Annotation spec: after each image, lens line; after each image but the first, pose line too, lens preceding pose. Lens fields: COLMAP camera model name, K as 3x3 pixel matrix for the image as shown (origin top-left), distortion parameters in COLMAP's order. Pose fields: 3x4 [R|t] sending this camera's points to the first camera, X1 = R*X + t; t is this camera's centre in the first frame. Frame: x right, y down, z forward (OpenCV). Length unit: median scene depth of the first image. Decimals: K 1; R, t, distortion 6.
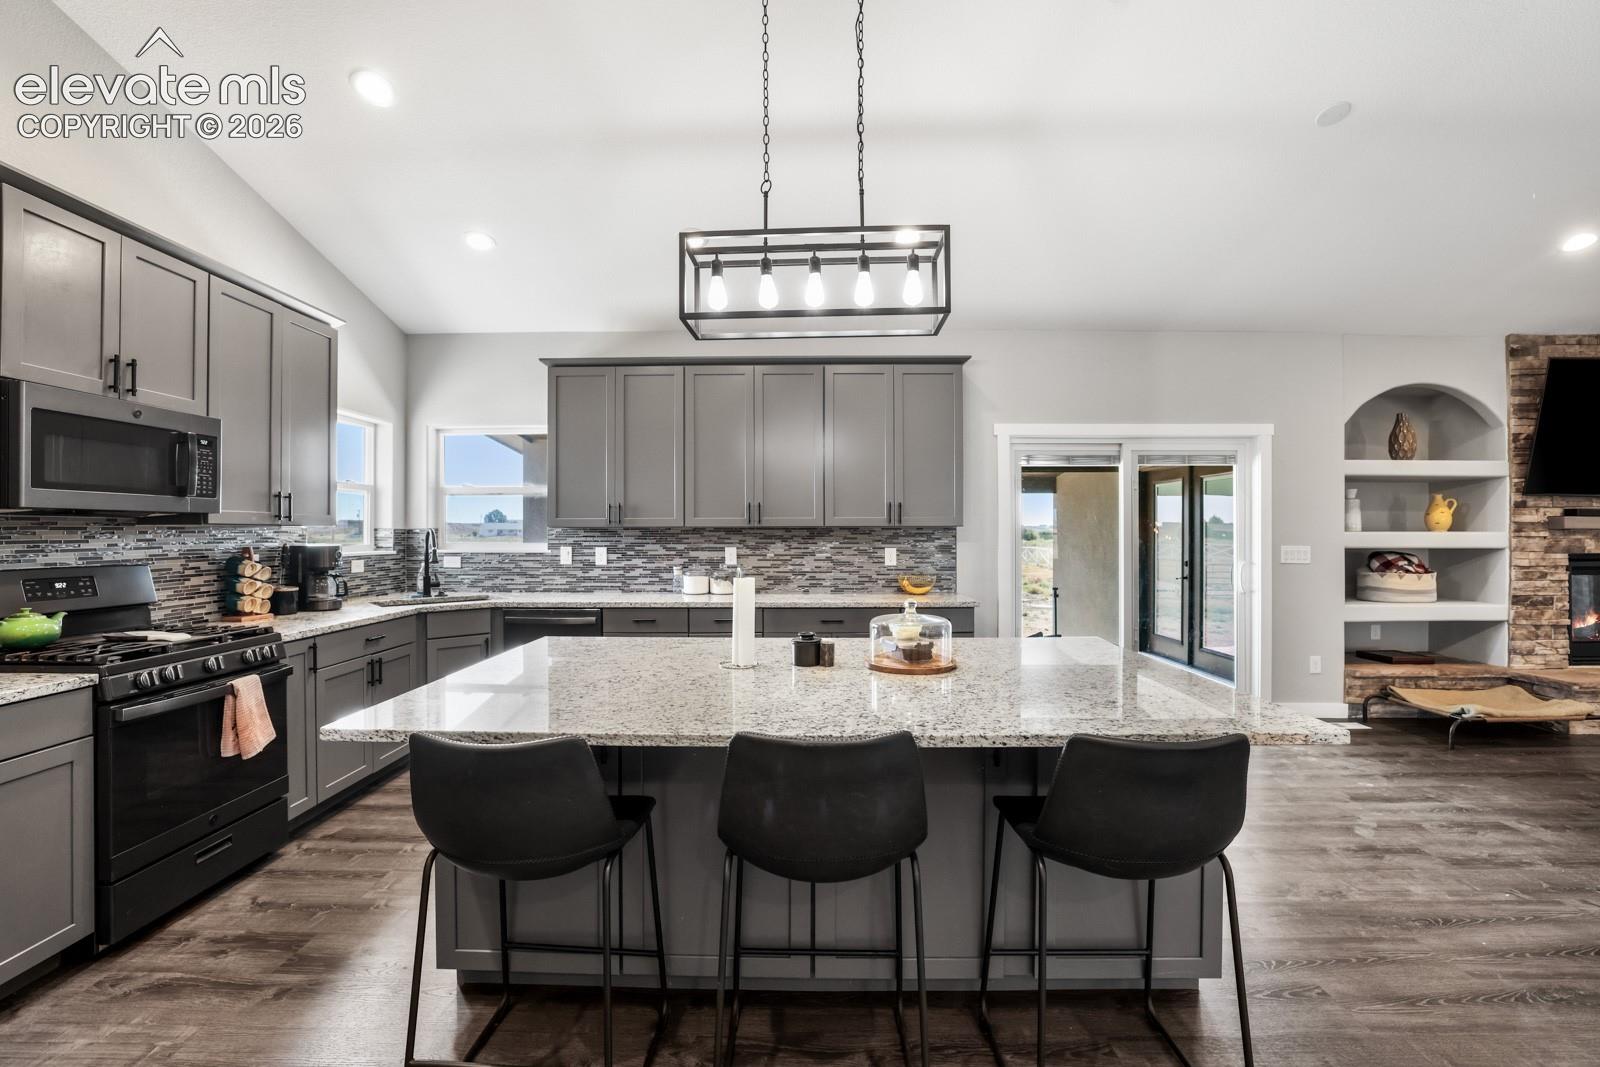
lens RADIAL K [[696.0, 0, 790.8], [0, 696.0, 530.9], [0, 0, 1]] dist [-0.059942, 0.024133]
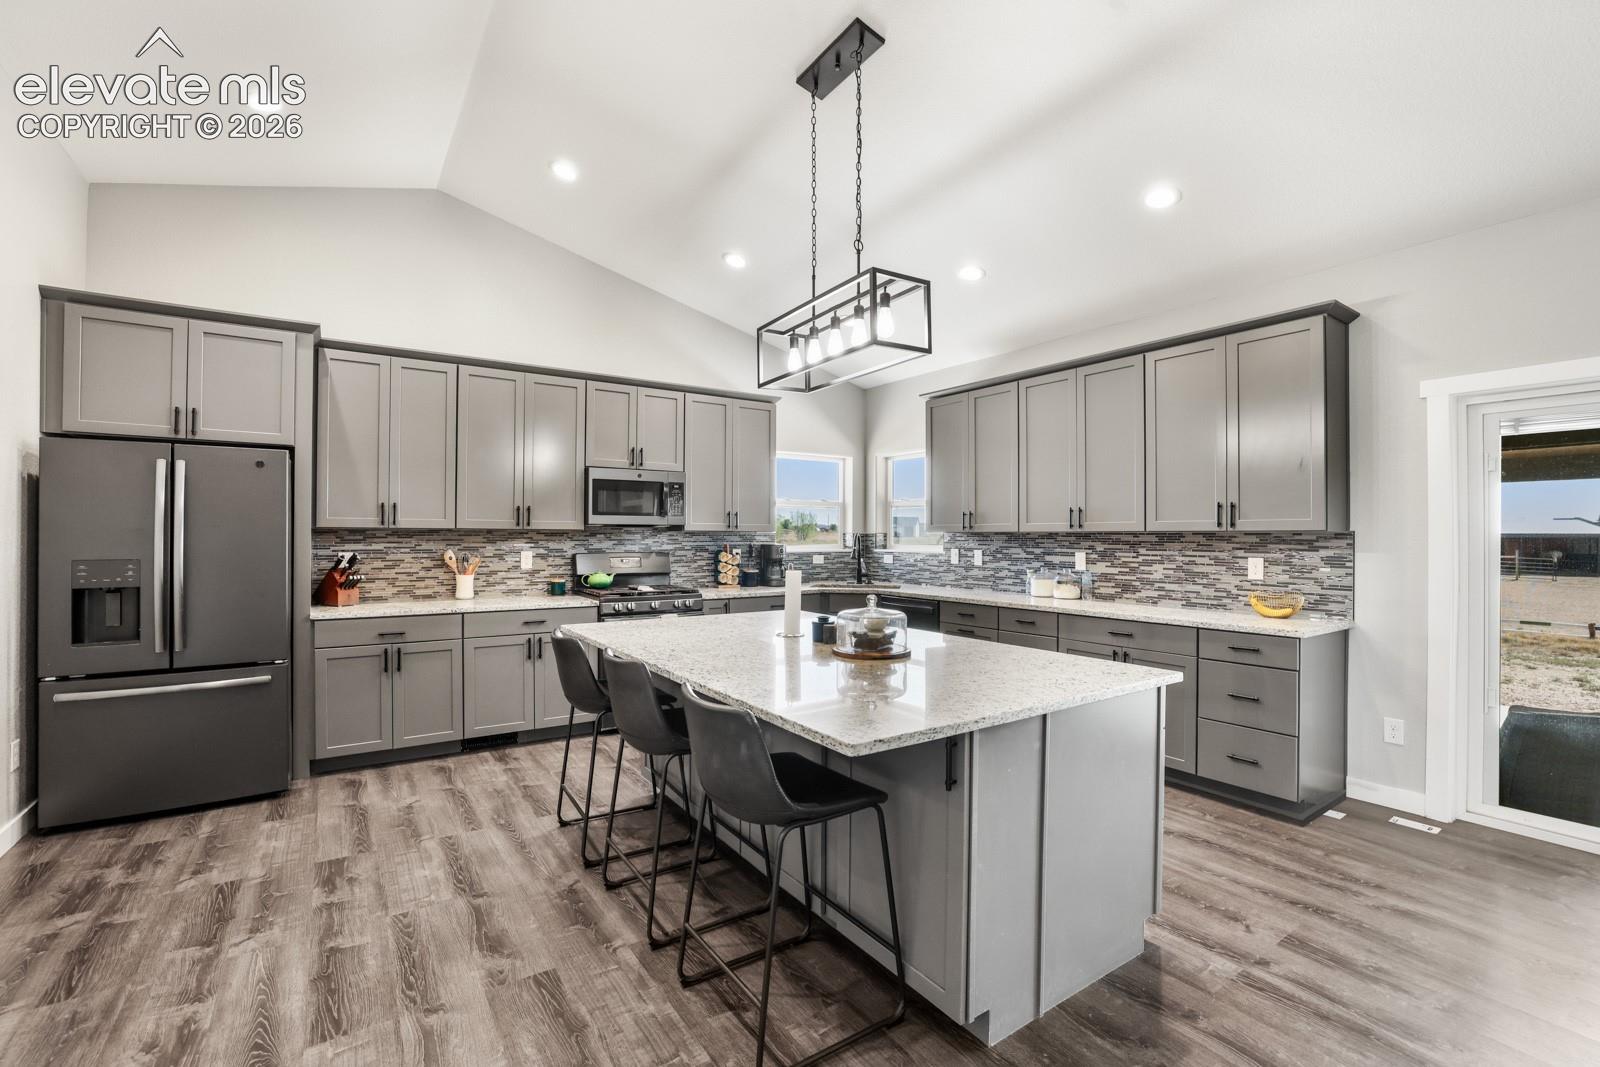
lens RADIAL K [[694.4, 0, 797.3], [0, 694.4, 540.9], [0, 0, 1]] dist [-0.053420, 0.022152]
pose [[0.567478, 0.009518, -0.823333, 0.492353], [-0.002650, 0.999949, 0.009733, -0.001338], [0.823384, -0.003341, 0.567475, 0.112605]]
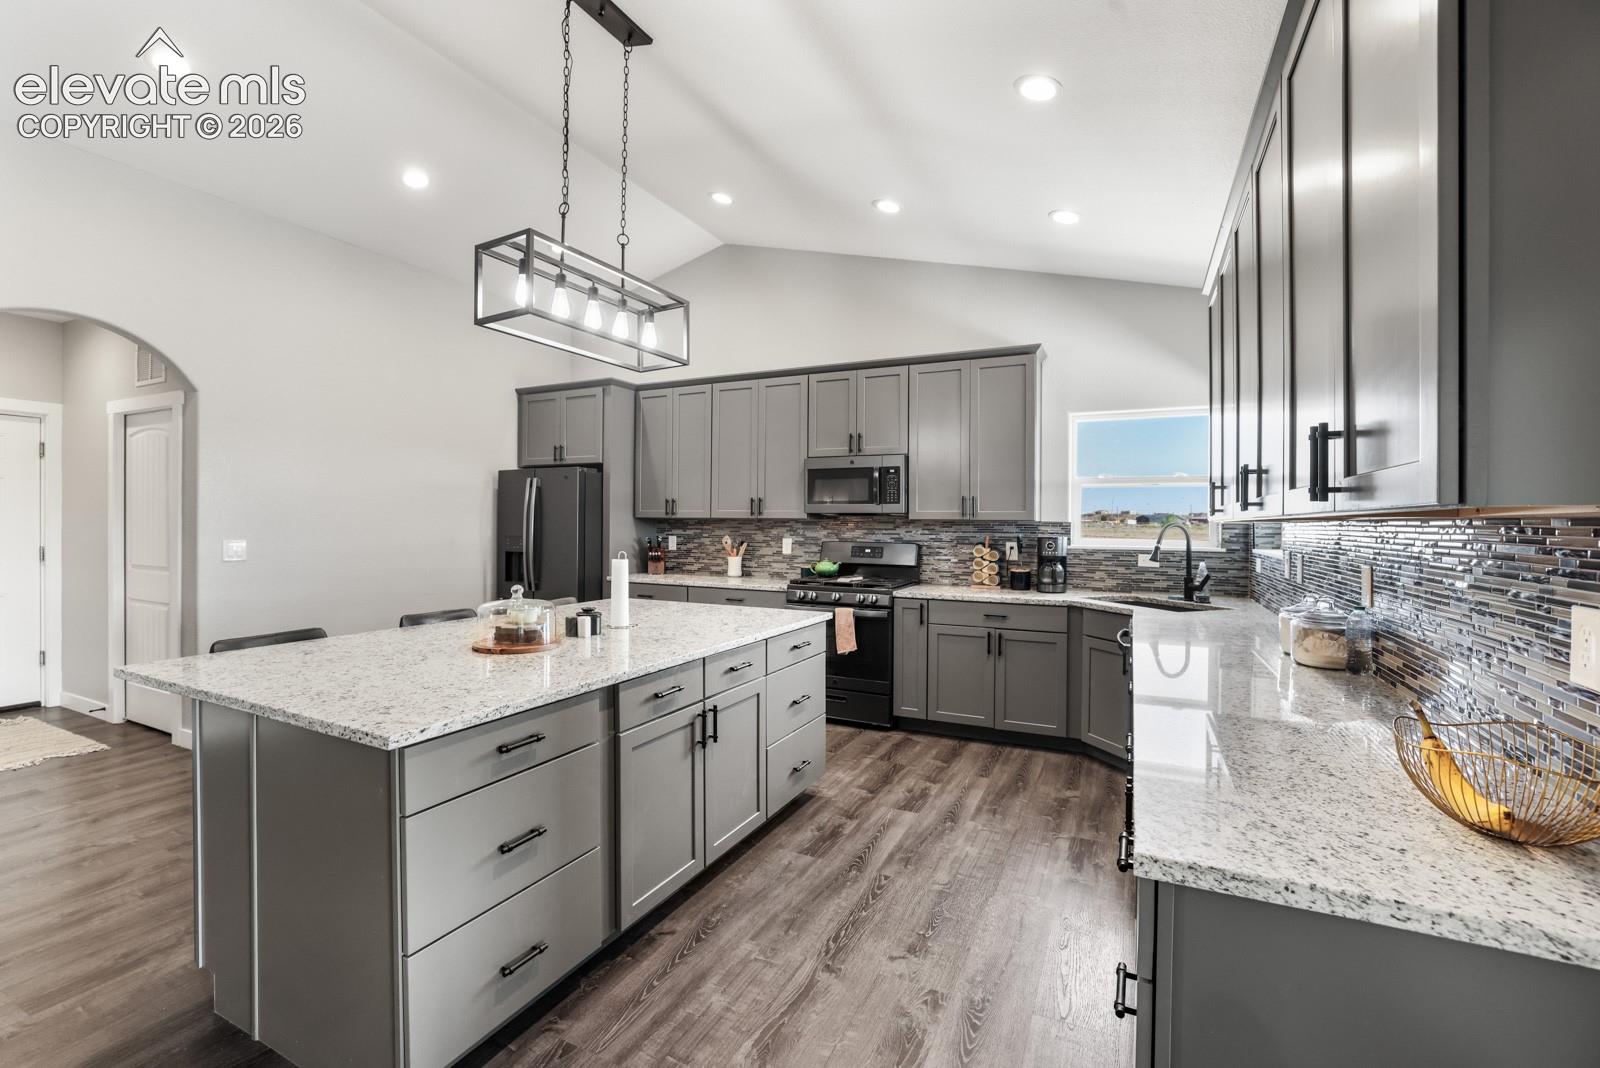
lens RADIAL K [[696.0, 0, 790.8], [0, 696.0, 531.4], [0, 0, 1]] dist [-0.059942, 0.024133]
pose [[-0.441975, 0.009870, -0.896973, 0.444294], [-0.004914, 0.999898, 0.013424, -0.001701], [0.897014, 0.010341, -0.441881, 0.866938]]
